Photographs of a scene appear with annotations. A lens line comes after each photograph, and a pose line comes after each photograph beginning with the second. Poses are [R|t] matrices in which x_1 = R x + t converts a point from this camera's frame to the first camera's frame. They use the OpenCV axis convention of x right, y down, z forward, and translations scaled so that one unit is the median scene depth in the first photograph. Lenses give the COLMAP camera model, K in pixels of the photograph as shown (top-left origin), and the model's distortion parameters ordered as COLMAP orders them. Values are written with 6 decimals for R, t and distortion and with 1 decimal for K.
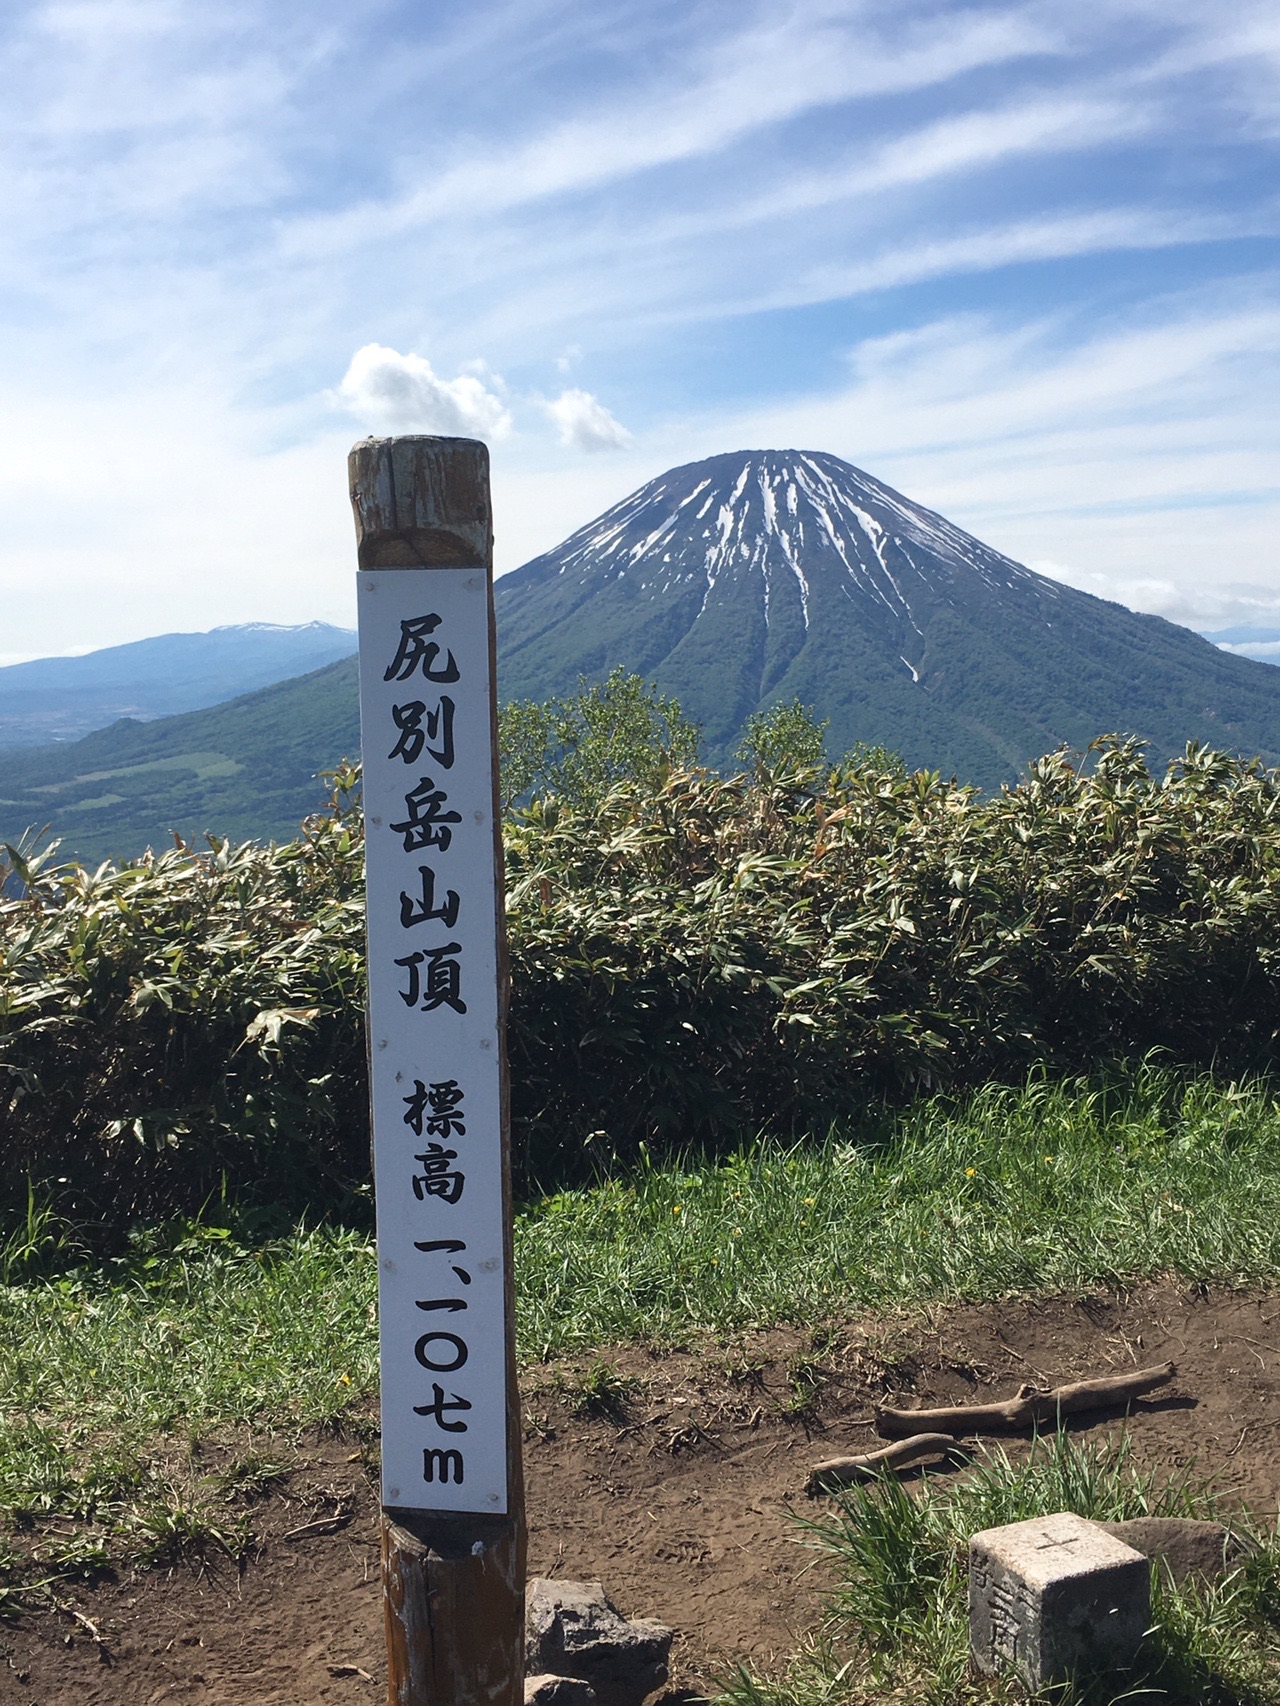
lens RADIAL K [[2185.3, 0, 640.0], [0, 2185.3, 853.0], [0, 0, 1]] dist [0.060390, -0.026294]
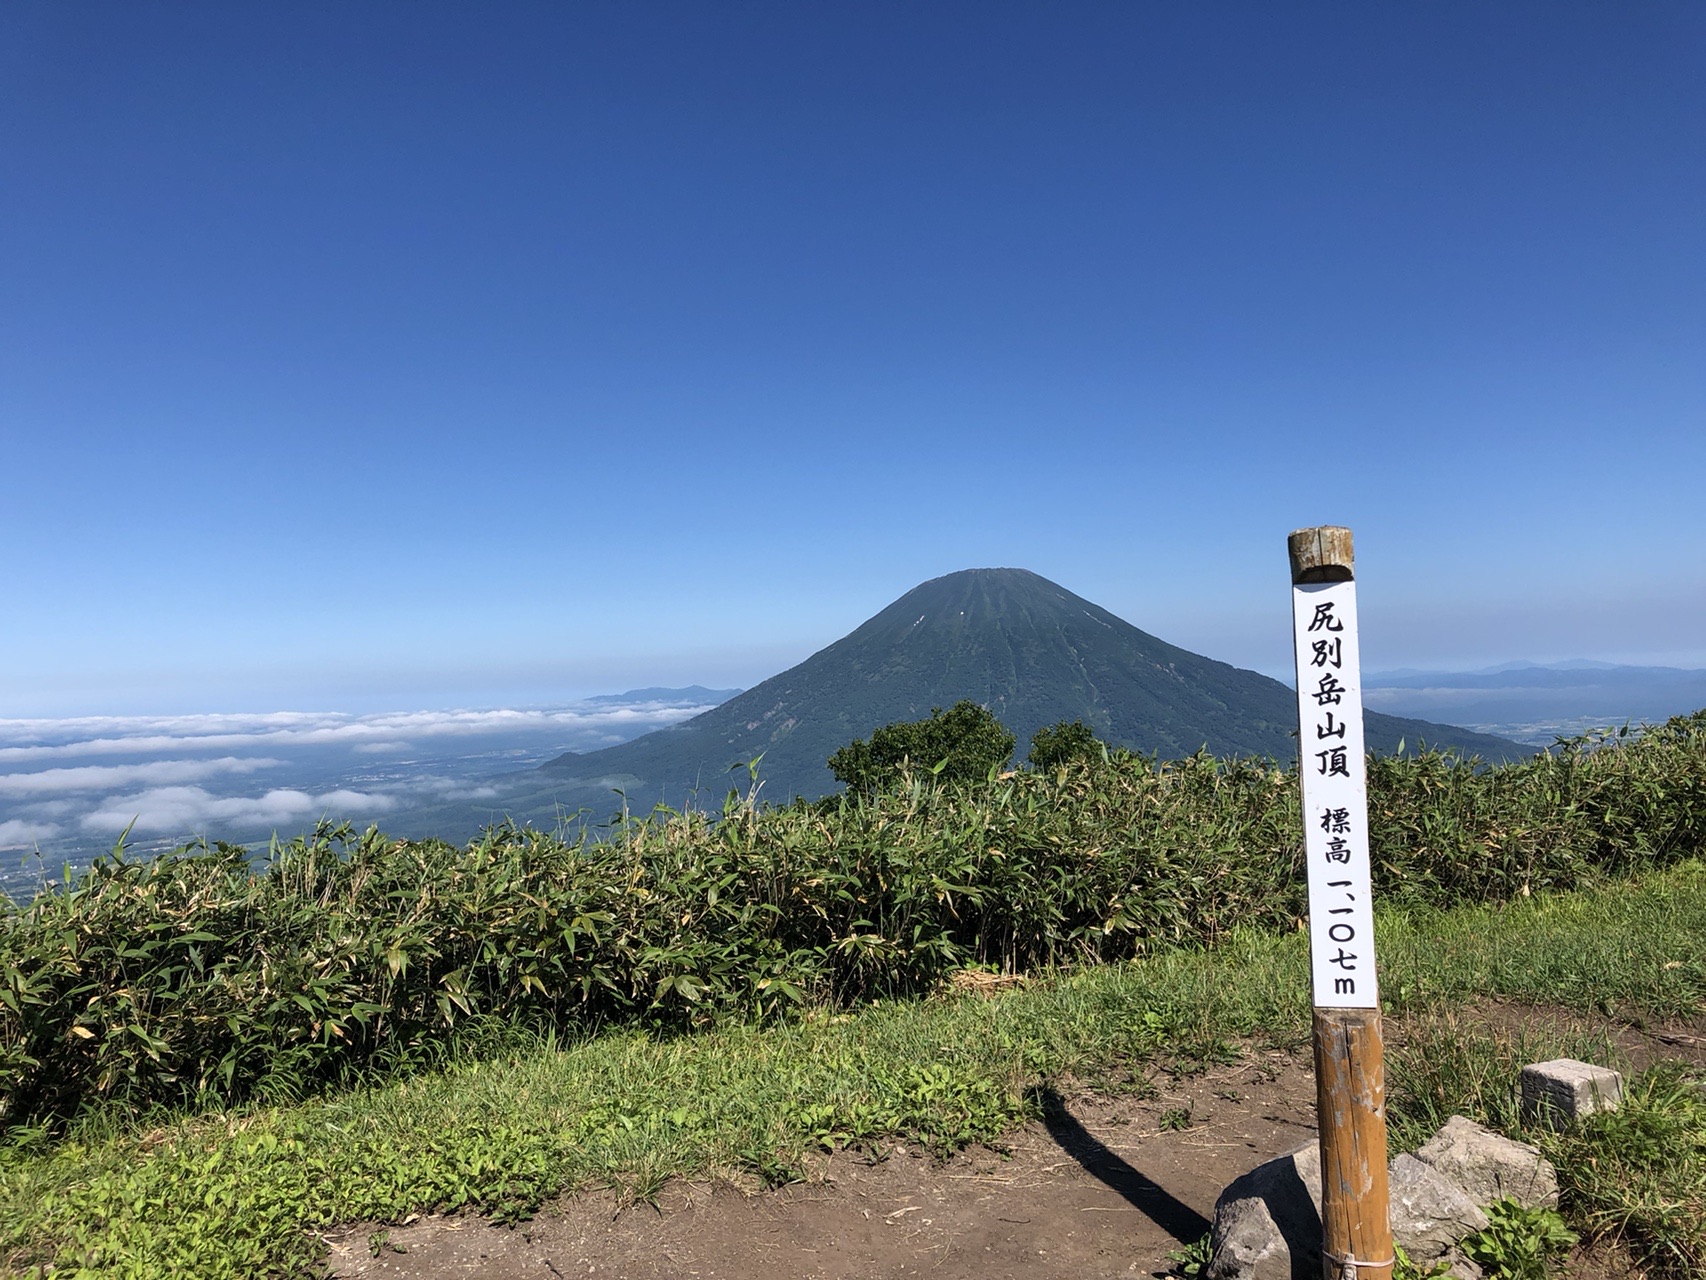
lens RADIAL K [[1481.8, 0, 851.7], [0, 1481.8, 623.3], [0, 0, 1]] dist [0.190249, -0.588310]
pose [[0.999711, -0.022461, -0.008590, -0.572270], [0.020947, 0.988807, -0.147722, 0.133797], [0.011812, 0.147499, 0.988992, -0.562588]]
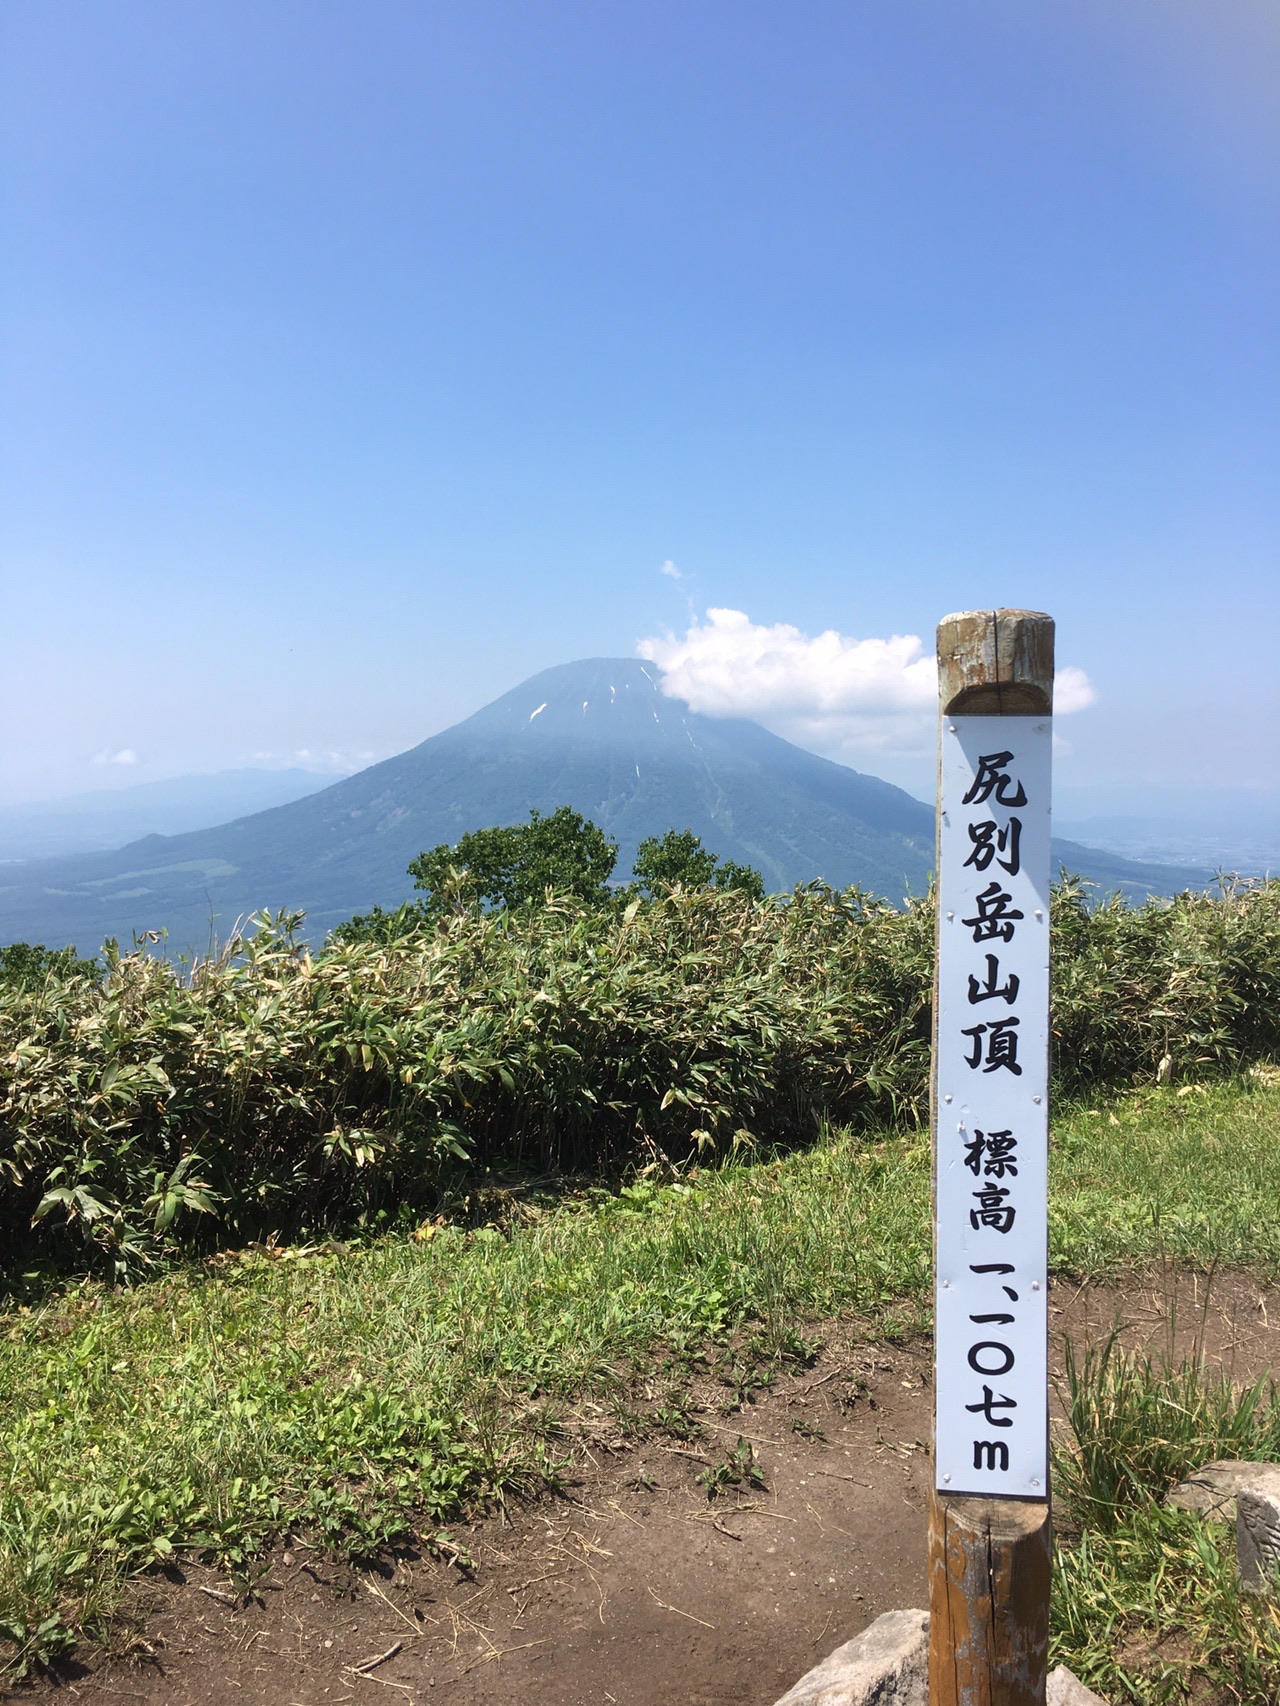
lens RADIAL K [[1504.2, 0, 633.9], [0, 1504.2, 808.5], [0, 0, 1]] dist [0.106988, -0.155660]
pose [[0.995613, 0.018689, 0.091686, -0.373848], [-0.011054, 0.996482, -0.083078, -0.002698], [-0.092916, 0.081700, 0.992316, 0.160000]]
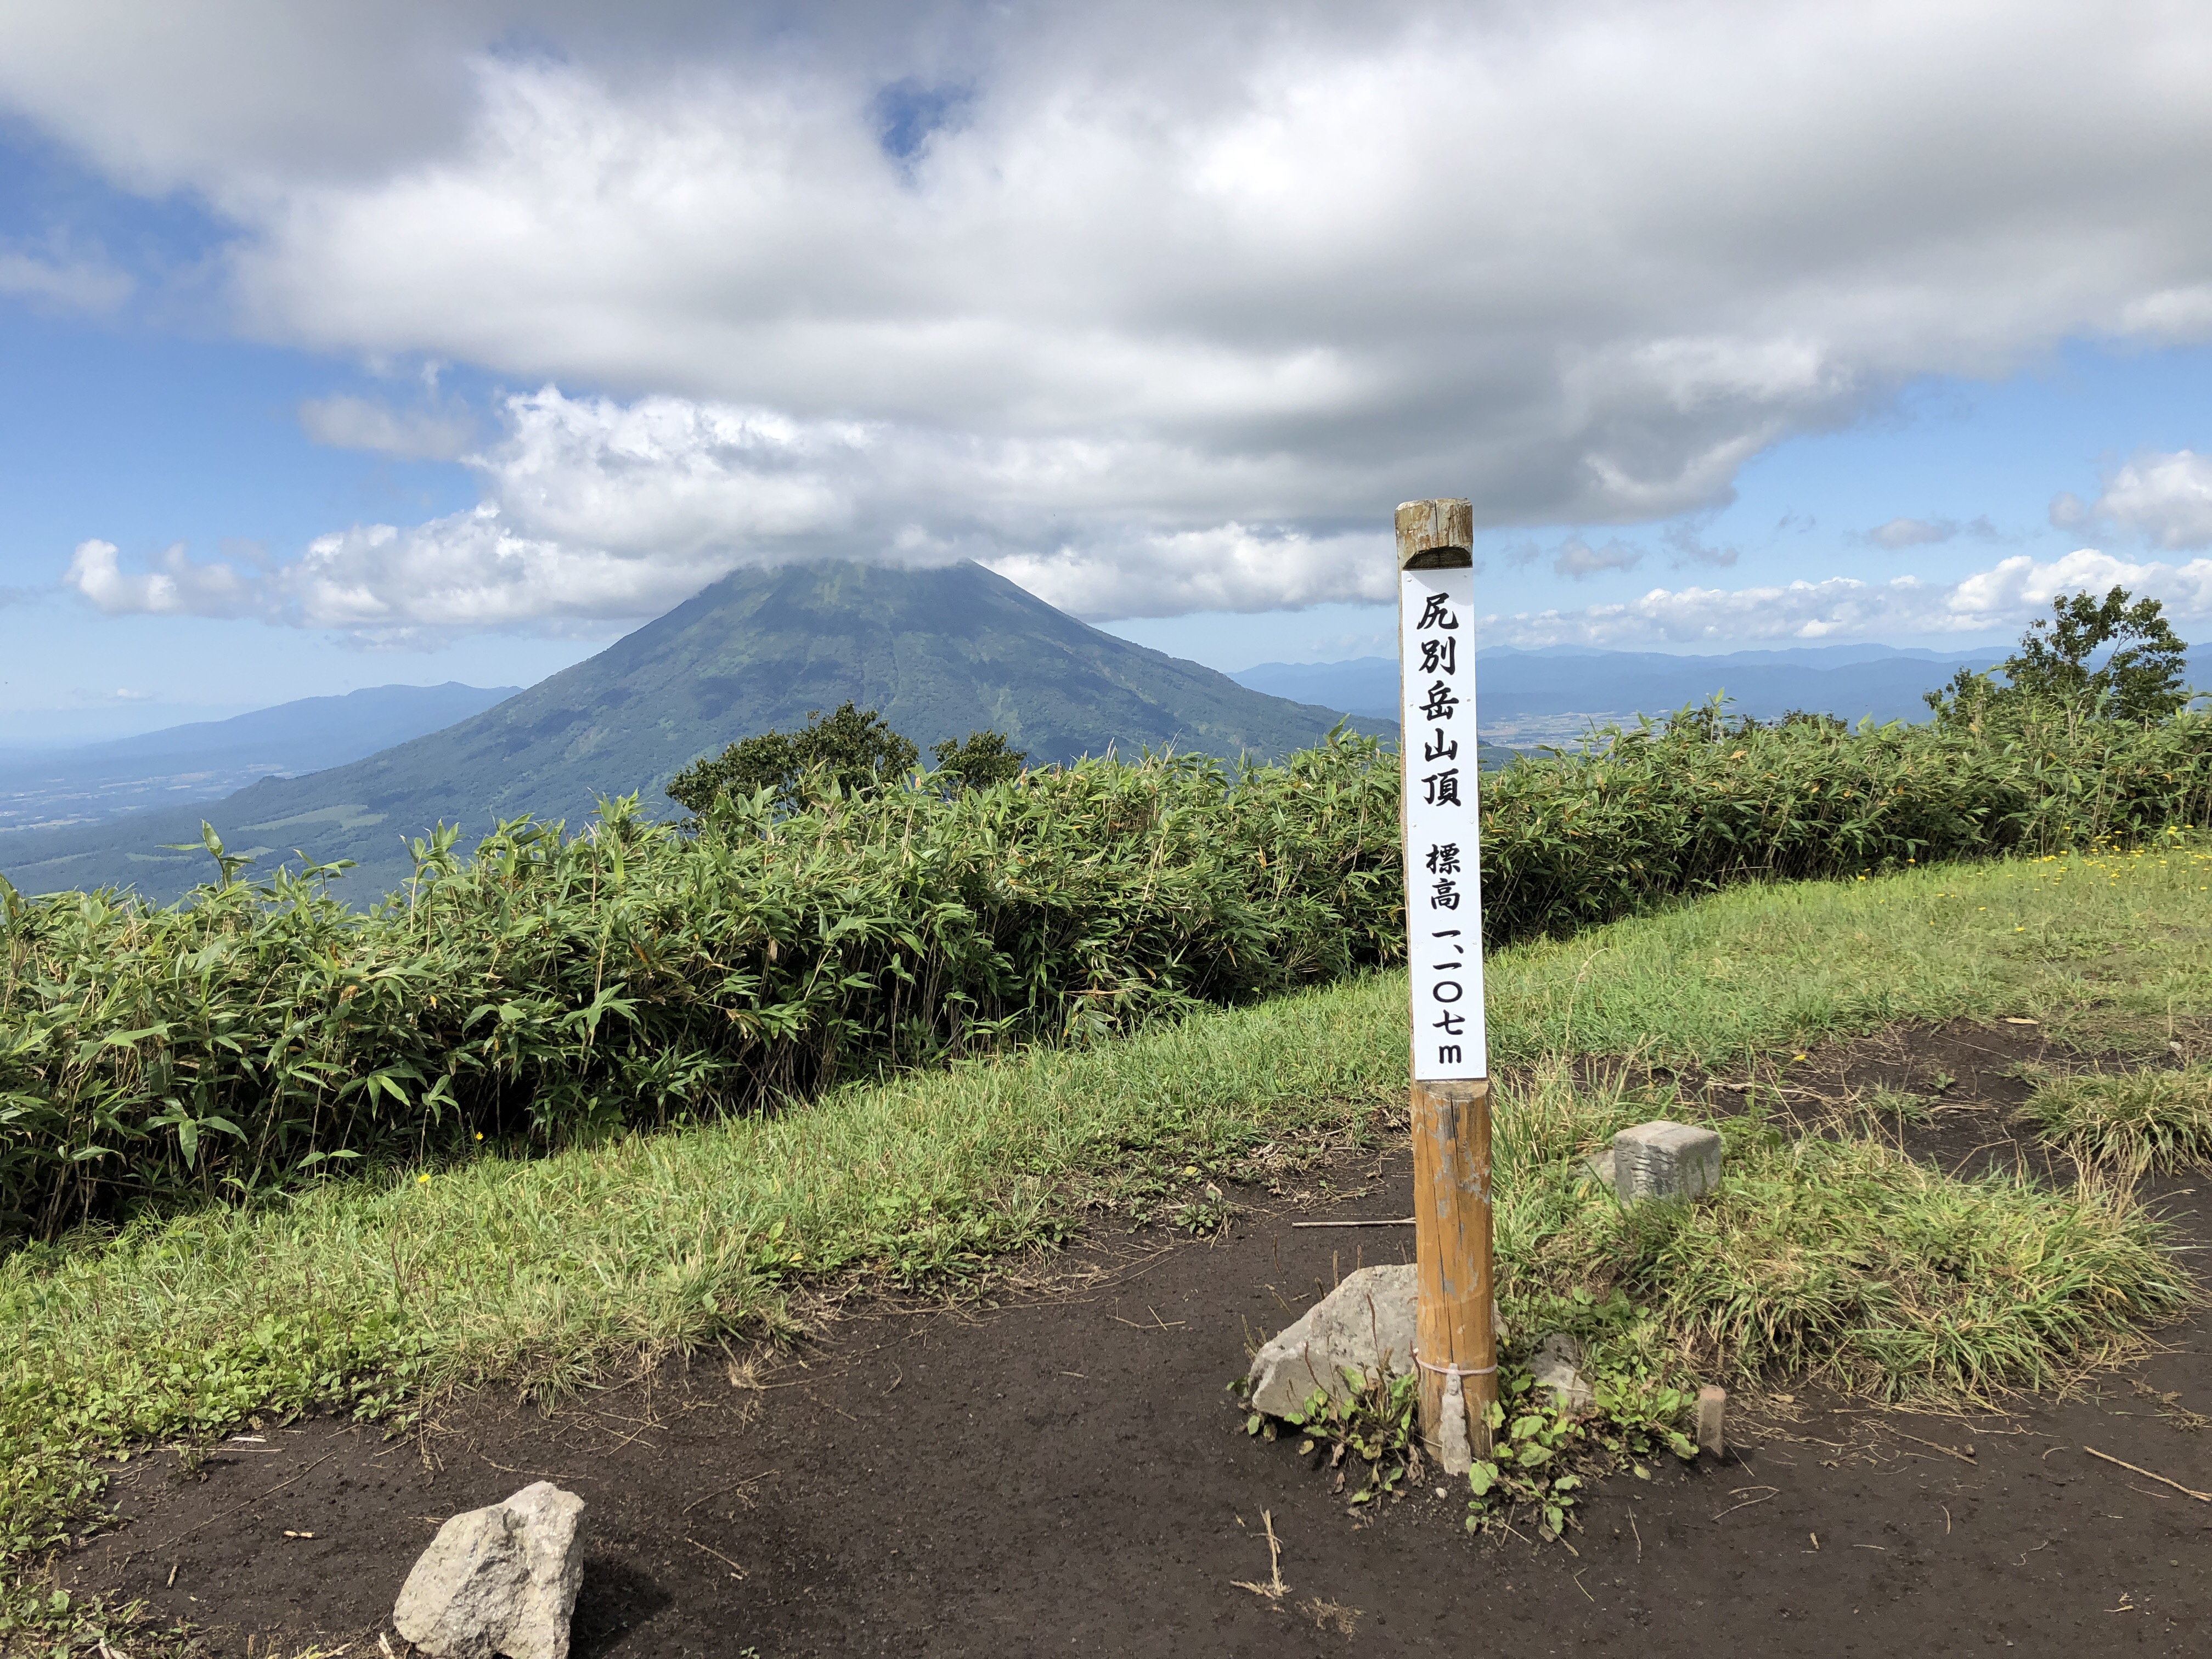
lens RADIAL K [[1921.4, 0, 1104.3], [0, 1921.4, 807.9], [0, 0, 1]] dist [0.190249, -0.588310]
pose [[0.977023, -0.041421, 0.209068, -0.716900], [0.049173, 0.998277, -0.032016, 0.111671], [-0.207382, 0.041561, 0.977377, -0.548638]]
